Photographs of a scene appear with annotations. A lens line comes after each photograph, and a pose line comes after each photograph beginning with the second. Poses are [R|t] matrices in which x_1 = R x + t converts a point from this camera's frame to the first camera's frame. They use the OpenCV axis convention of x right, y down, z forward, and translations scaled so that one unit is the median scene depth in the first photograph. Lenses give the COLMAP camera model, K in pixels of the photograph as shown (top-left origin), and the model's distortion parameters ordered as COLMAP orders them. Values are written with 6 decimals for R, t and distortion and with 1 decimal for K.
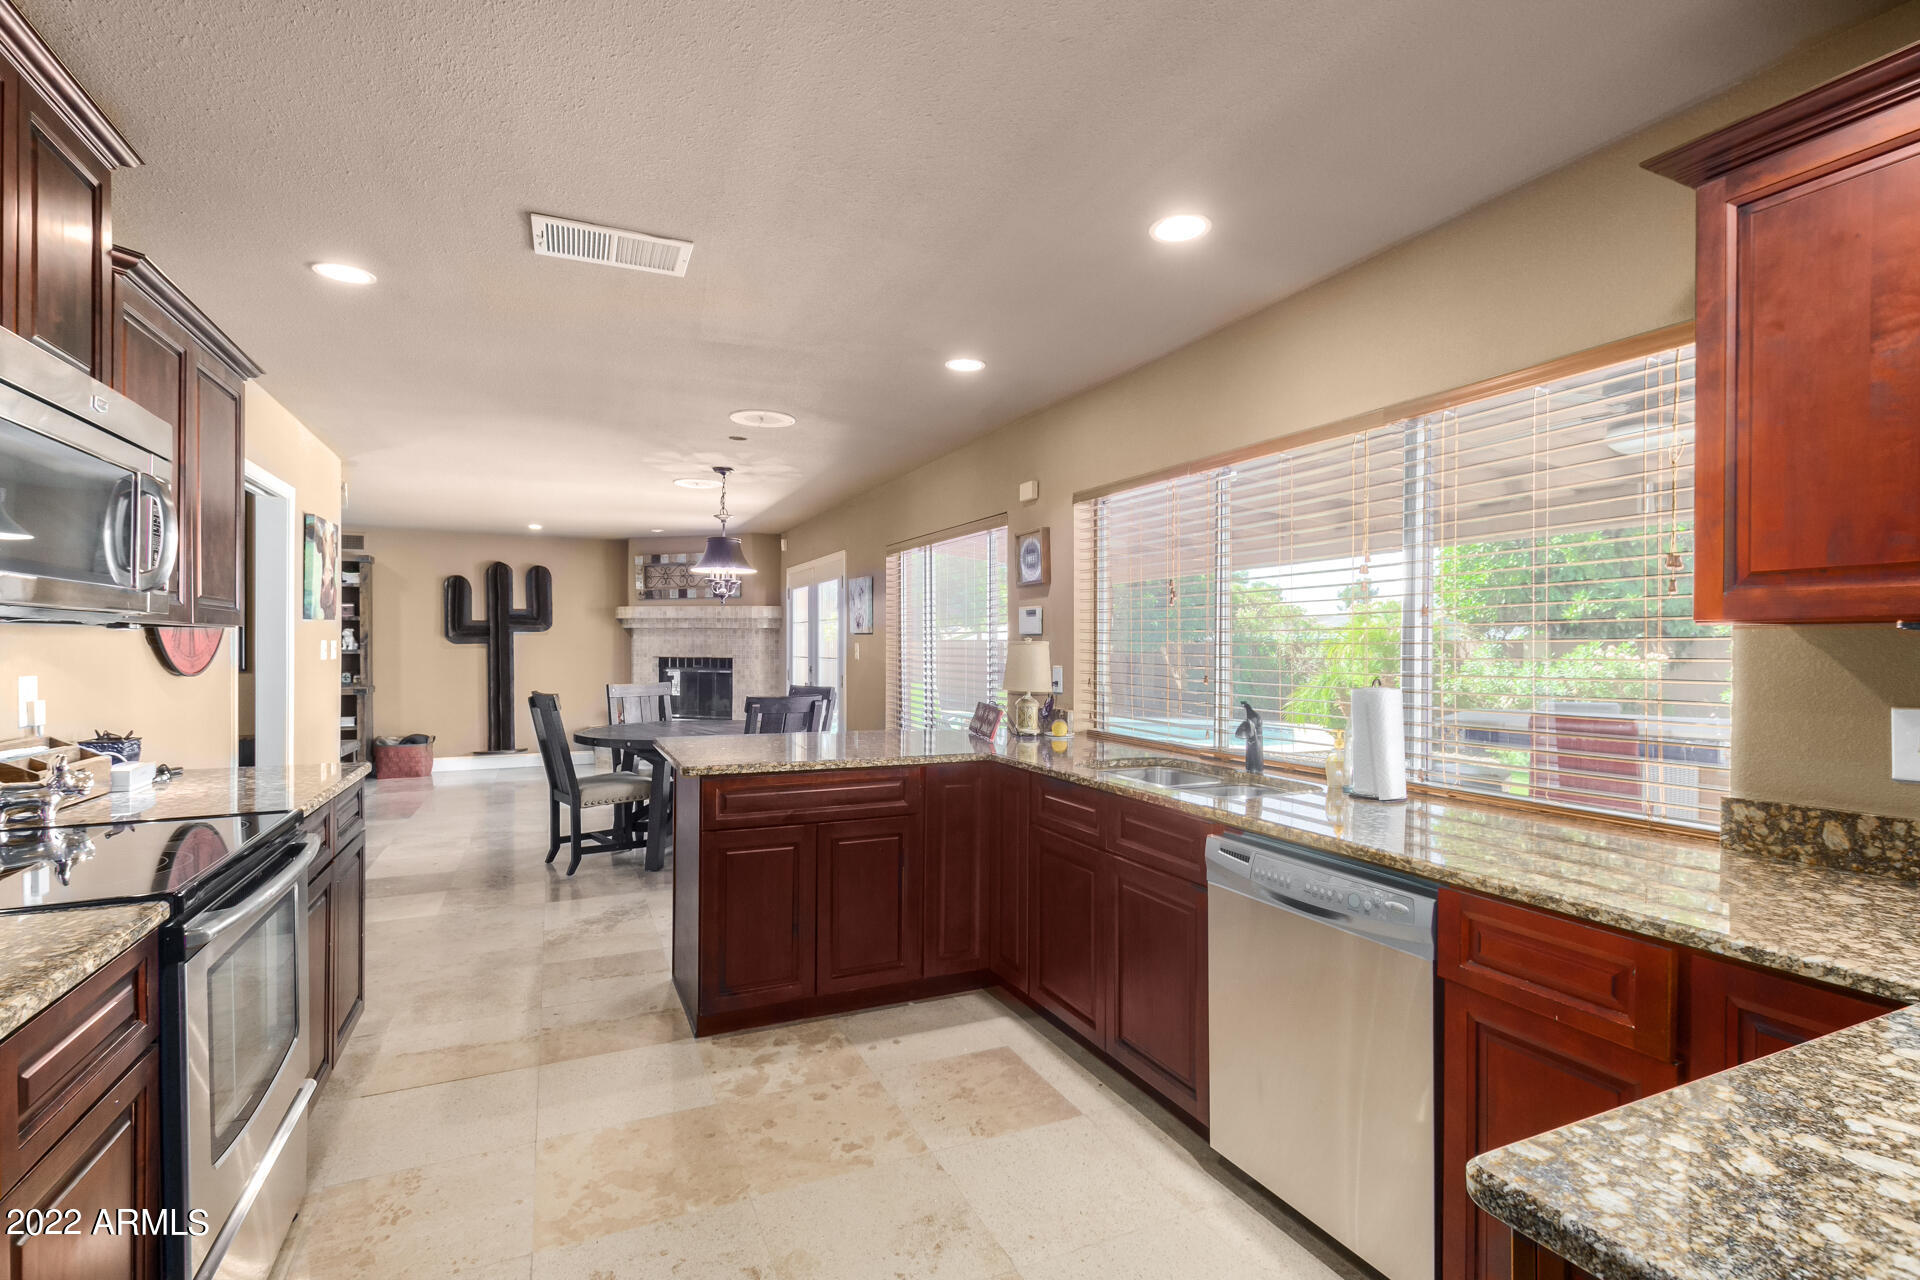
lens RADIAL K [[884.1, 0, 962.5], [0, 884.1, 646.4], [0, 0, 1]] dist [0.000783, -0.000723]
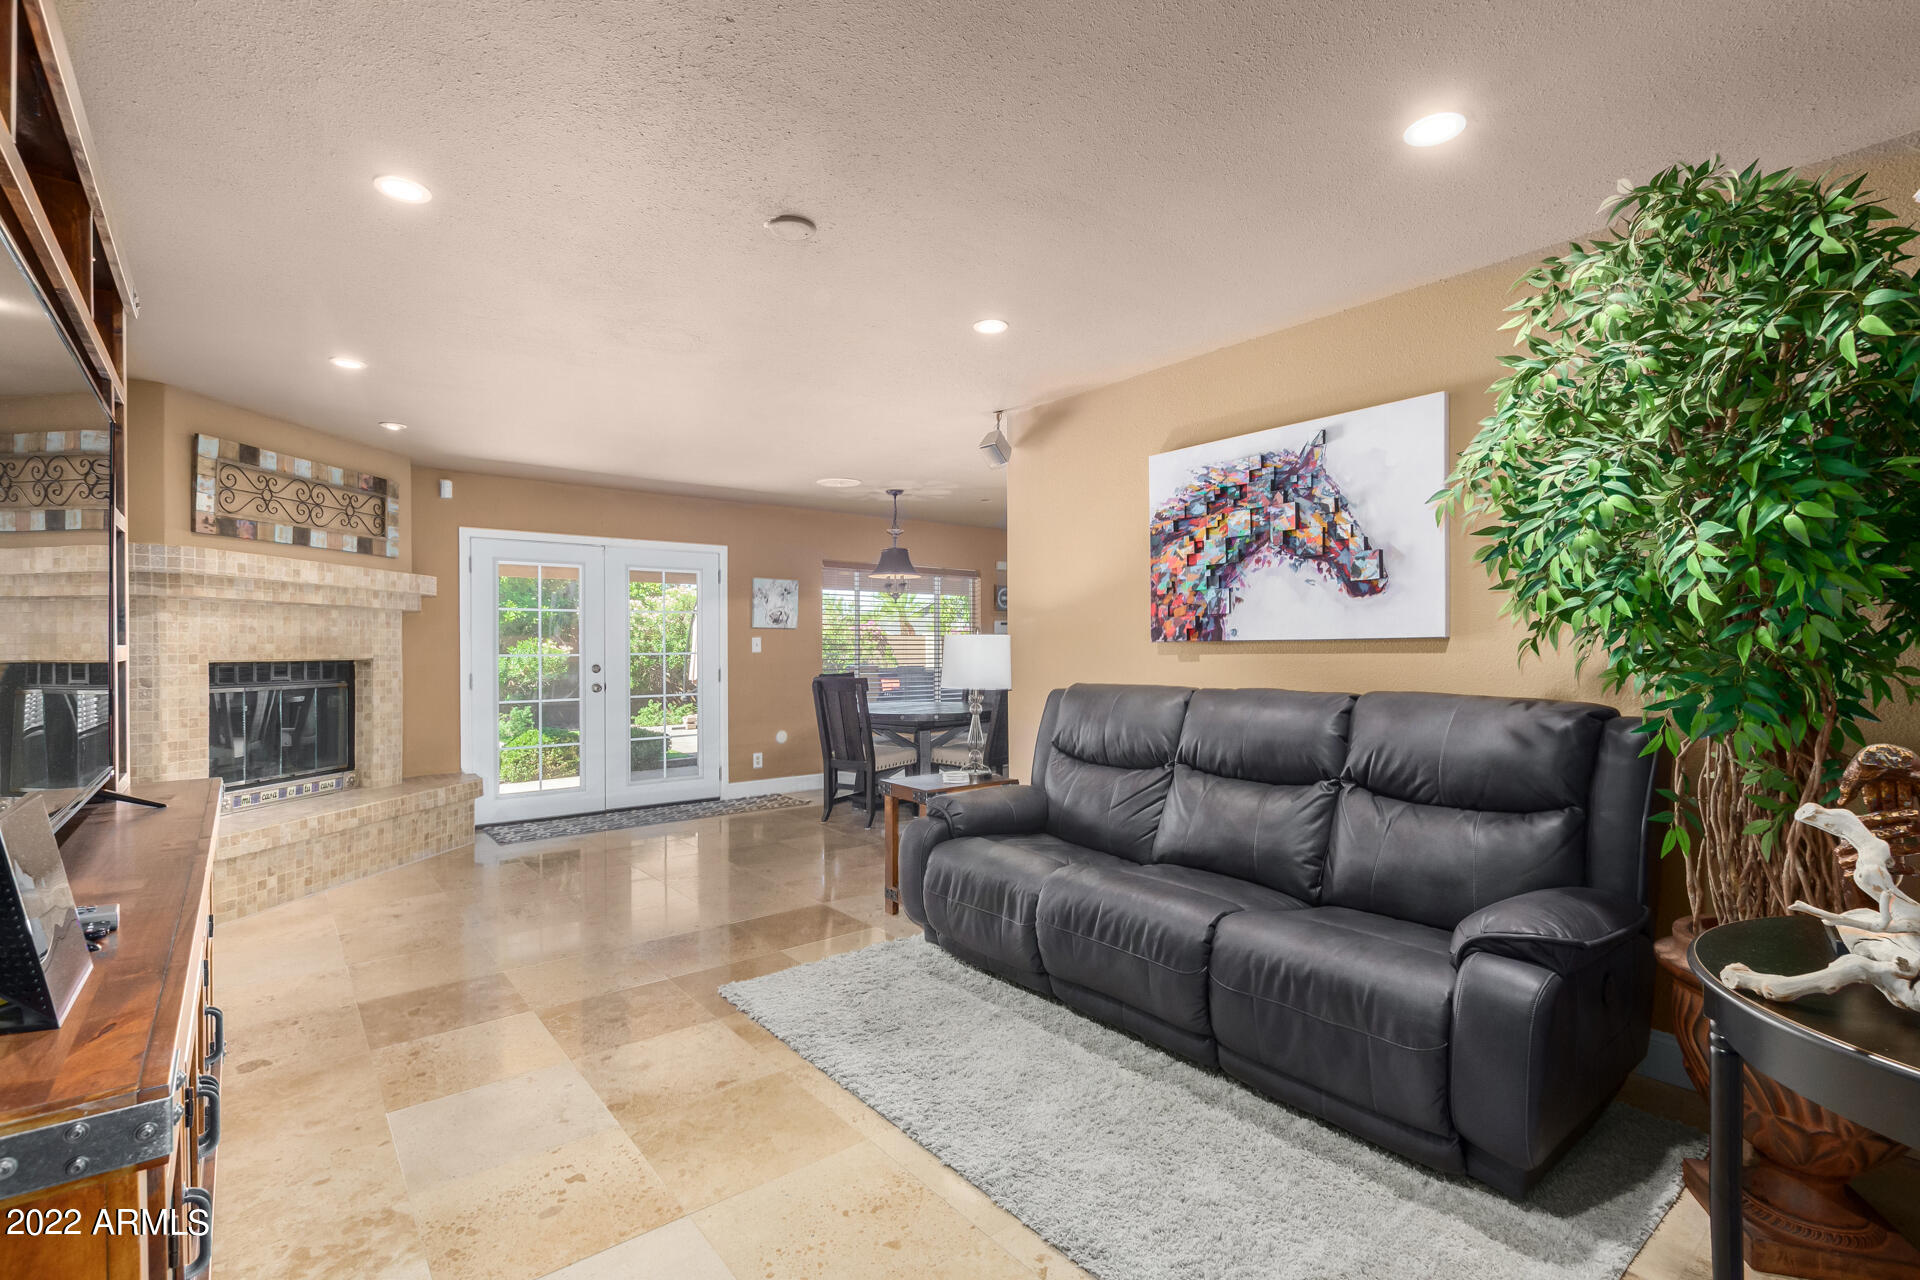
lens RADIAL K [[884.1, 0, 954.6], [0, 884.1, 640.2], [0, 0, 1]] dist [0.000783, -0.000723]
pose [[-0.234737, 0.001796, 0.972057, -0.903531], [0.000323, 0.999998, -0.001769, 0.001499], [-0.972059, -0.000101, -0.234737, 0.750202]]
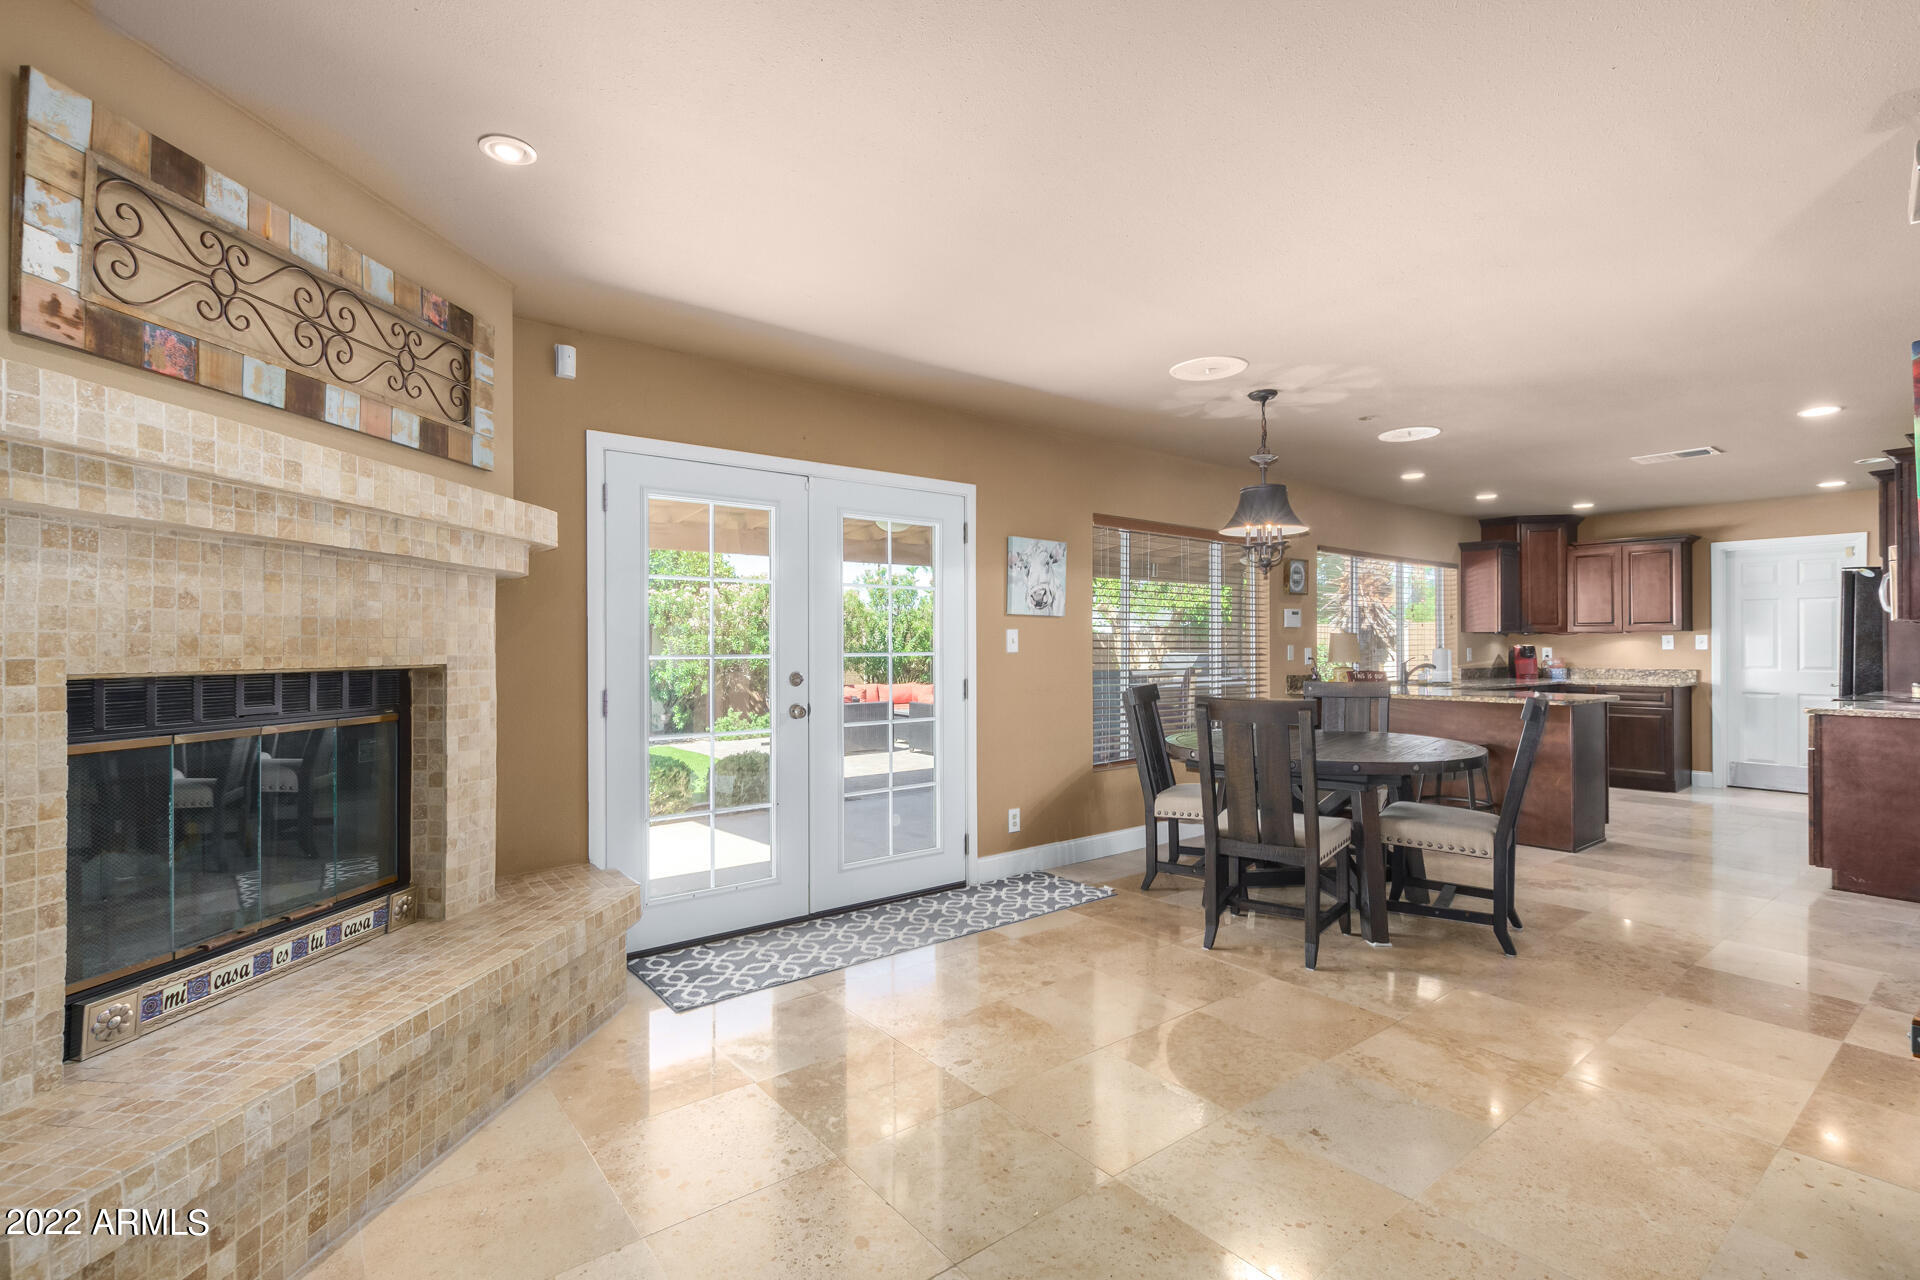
lens RADIAL K [[884.1, 0, 957.0], [0, 884.1, 637.0], [0, 0, 1]] dist [0.000783, -0.000723]
pose [[-0.228316, 0.003399, 0.973581, -0.579235], [-0.001606, 0.999991, -0.003867, 0.003934], [-0.973586, -0.002447, -0.228309, 0.885108]]
